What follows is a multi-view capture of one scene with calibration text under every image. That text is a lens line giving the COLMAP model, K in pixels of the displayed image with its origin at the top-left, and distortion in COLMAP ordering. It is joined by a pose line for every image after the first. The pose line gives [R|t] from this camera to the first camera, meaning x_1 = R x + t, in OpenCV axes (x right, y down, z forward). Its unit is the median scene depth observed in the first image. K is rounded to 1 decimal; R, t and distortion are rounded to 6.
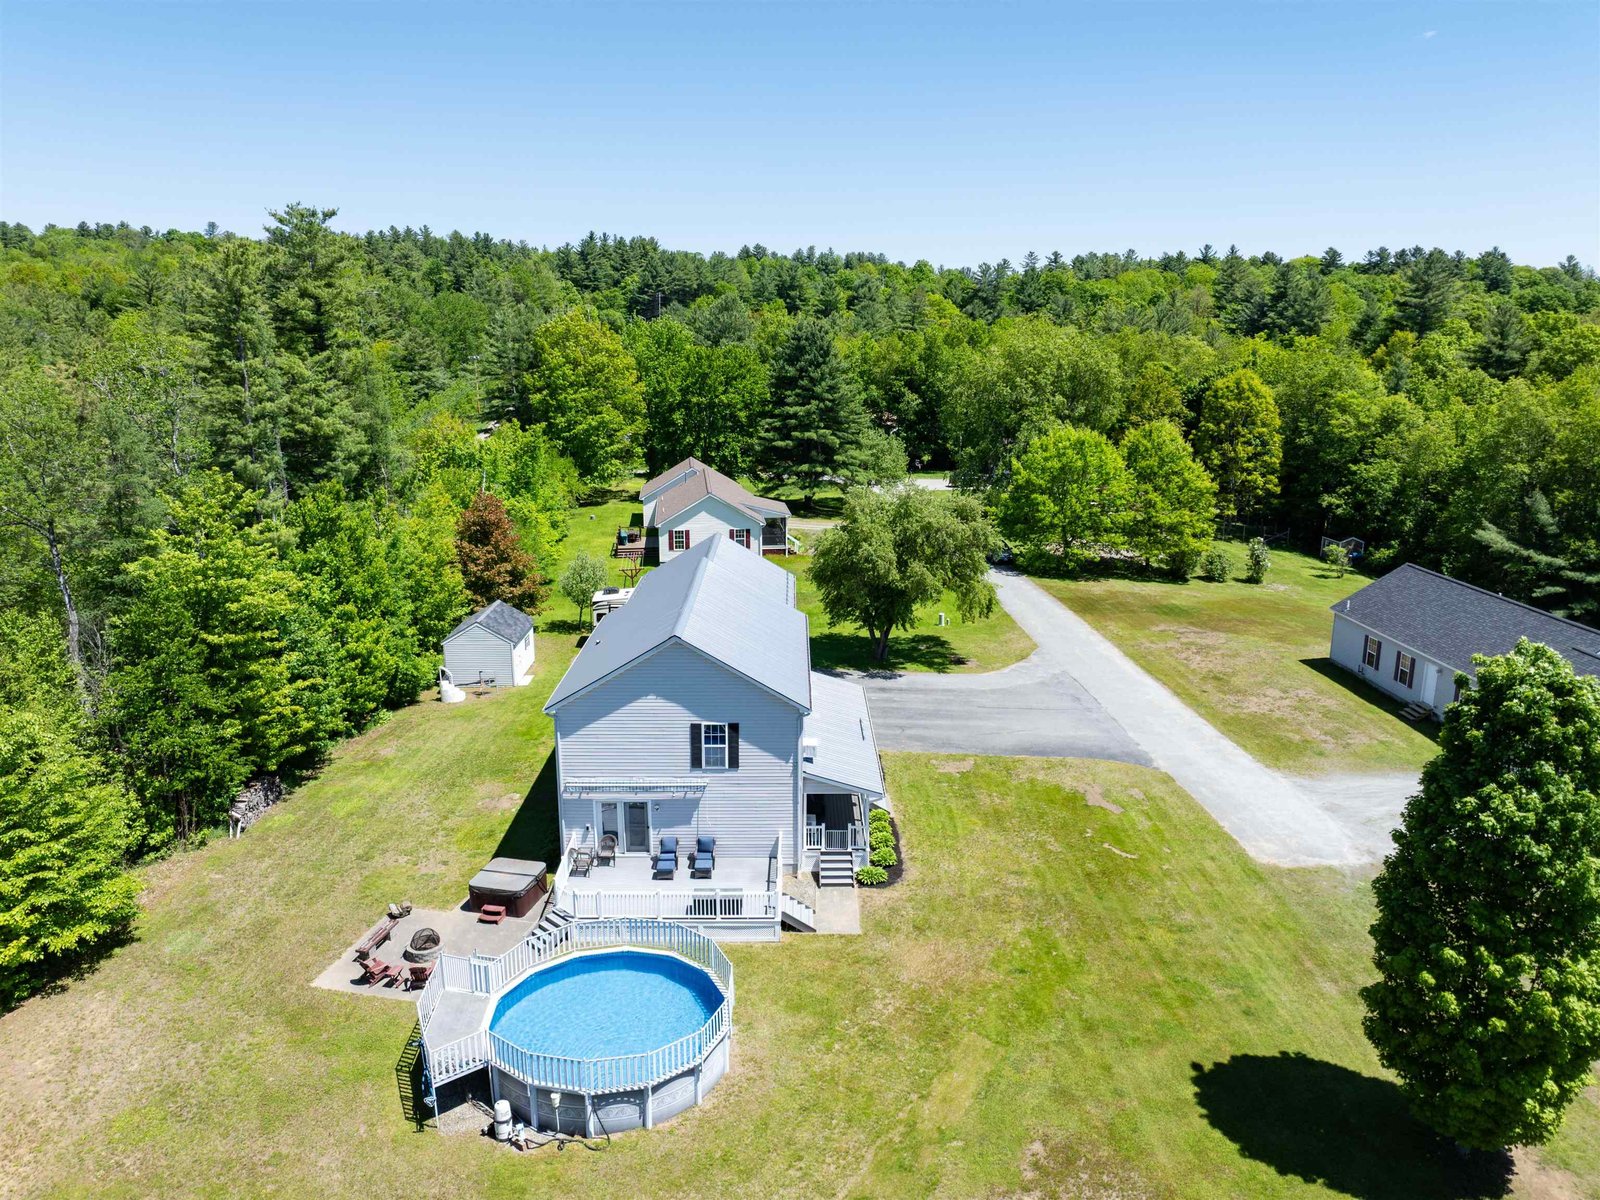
lens RADIAL K [[1128.2, 0, 800.3], [0, 1128.2, 597.6], [0, 0, 1]] dist [-0.040903, 0.015697]
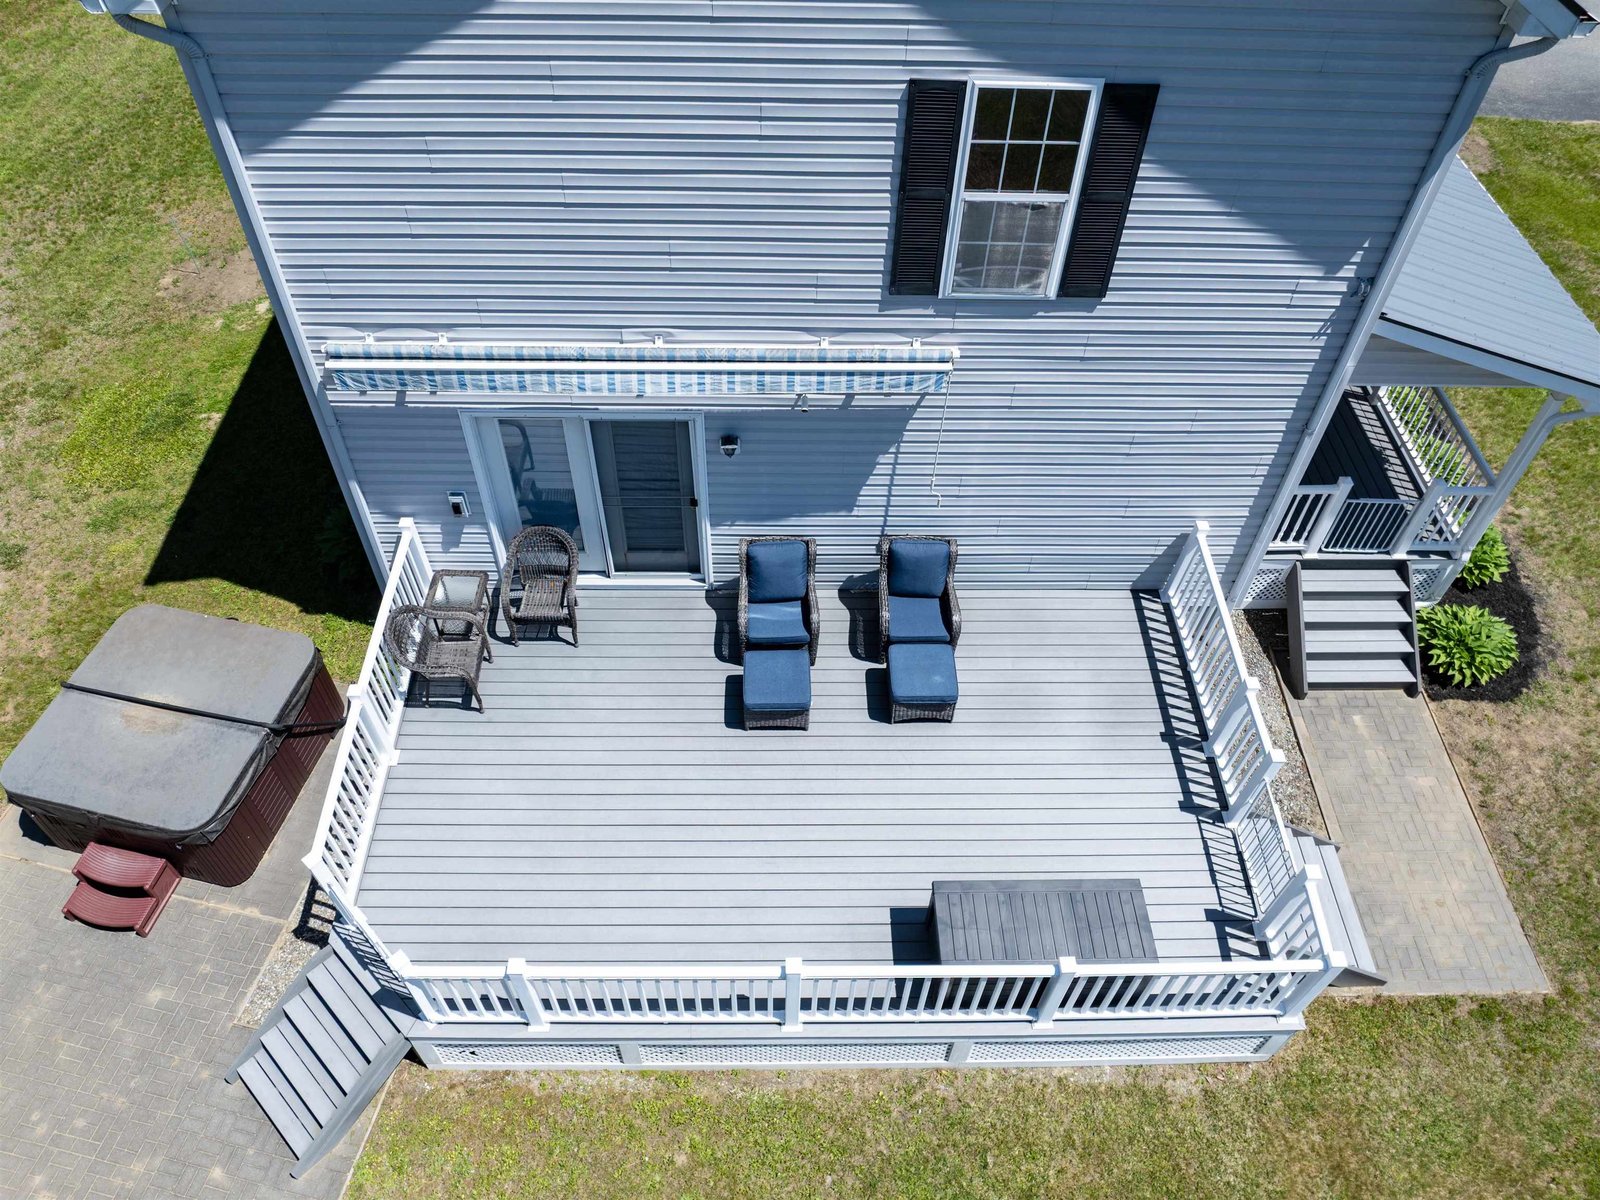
lens RADIAL K [[1128.2, 0, 797.5], [0, 1128.2, 593.2], [0, 0, 1]] dist [-0.040903, 0.015697]
pose [[0.999846, 0.007675, 0.015771, -0.116777], [-0.015445, 0.811404, 0.584281, 0.071376], [-0.008313, -0.584435, 0.811398, 0.787839]]
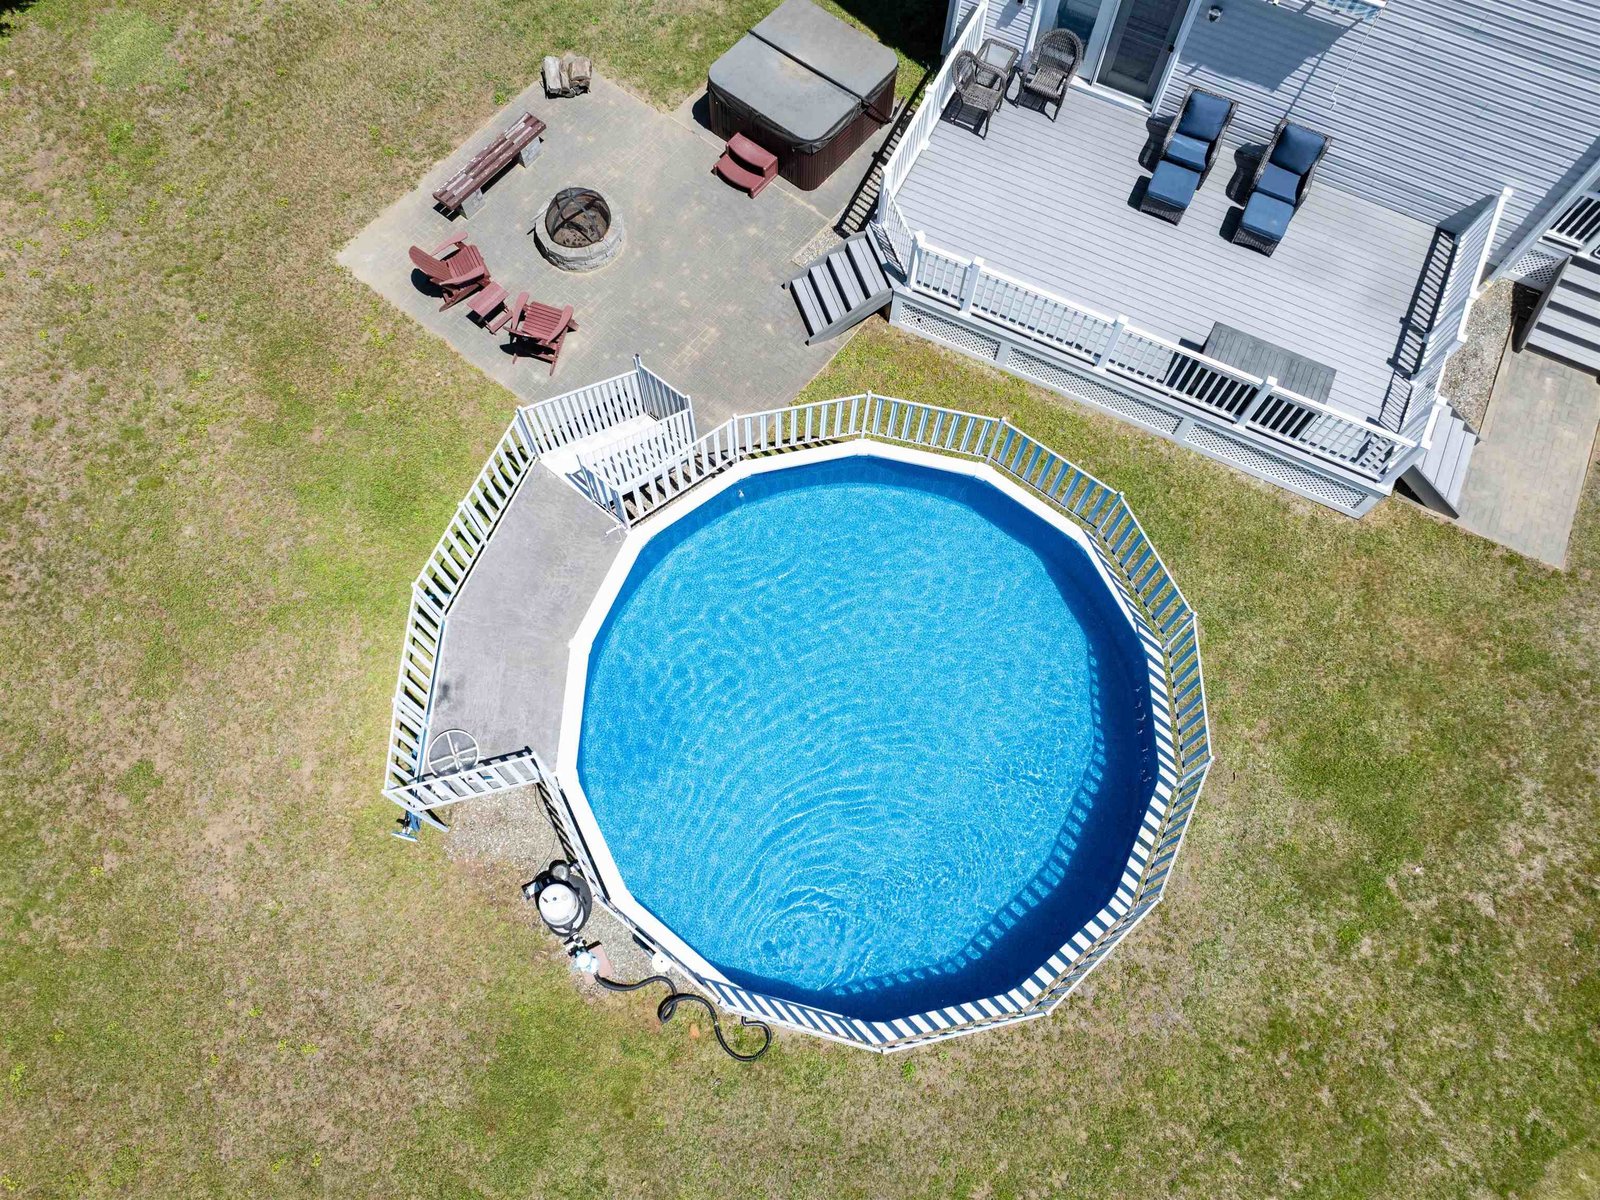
lens RADIAL K [[1128.2, 0, 809.7], [0, 1128.2, 595.0], [0, 0, 1]] dist [-0.040903, 0.015697]
pose [[0.898181, 0.416438, -0.140890, -0.116620], [-0.125830, 0.550588, 0.825239, 0.012977], [0.421233, -0.723486, 0.546928, 0.620241]]
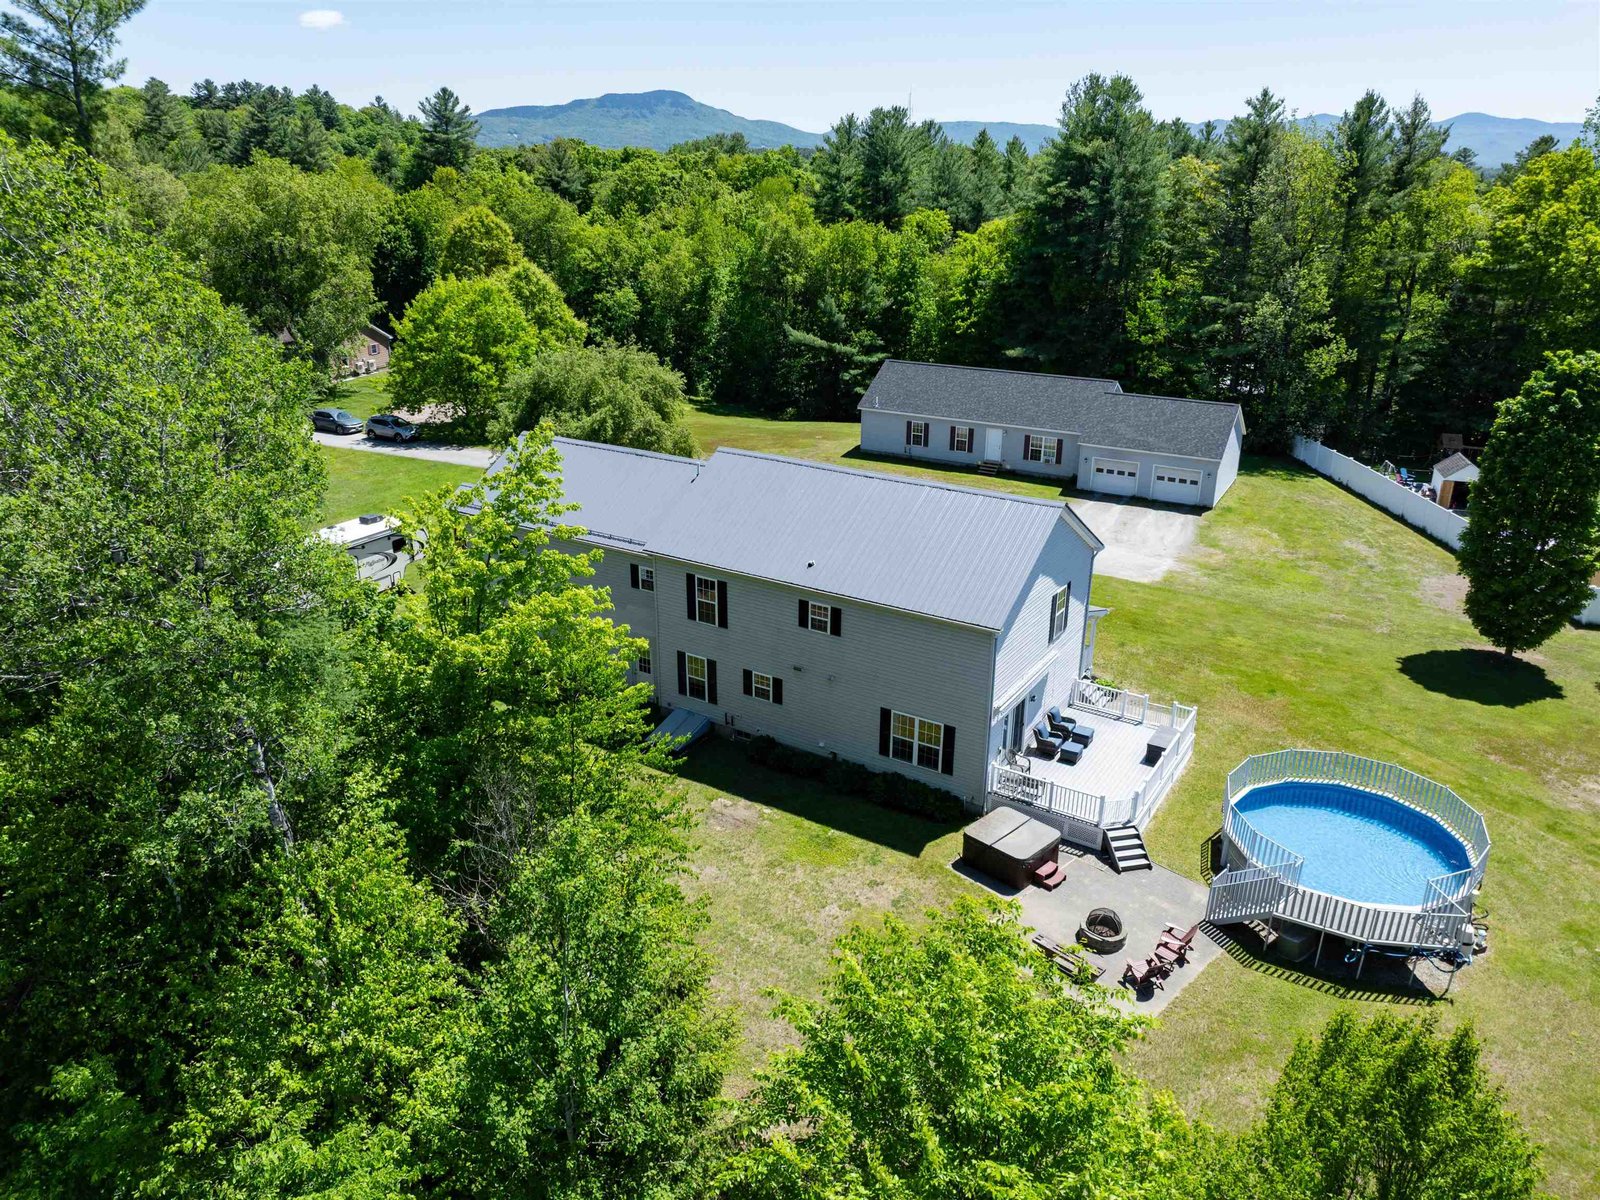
lens RADIAL K [[1128.2, 0, 796.0], [0, 1128.2, 603.1], [0, 0, 1]] dist [-0.040903, 0.015697]
pose [[0.543993, -0.299494, 0.783821, -0.924366], [0.191473, 0.953793, 0.231552, -0.134326], [-0.816952, 0.024118, 0.576202, 0.632562]]
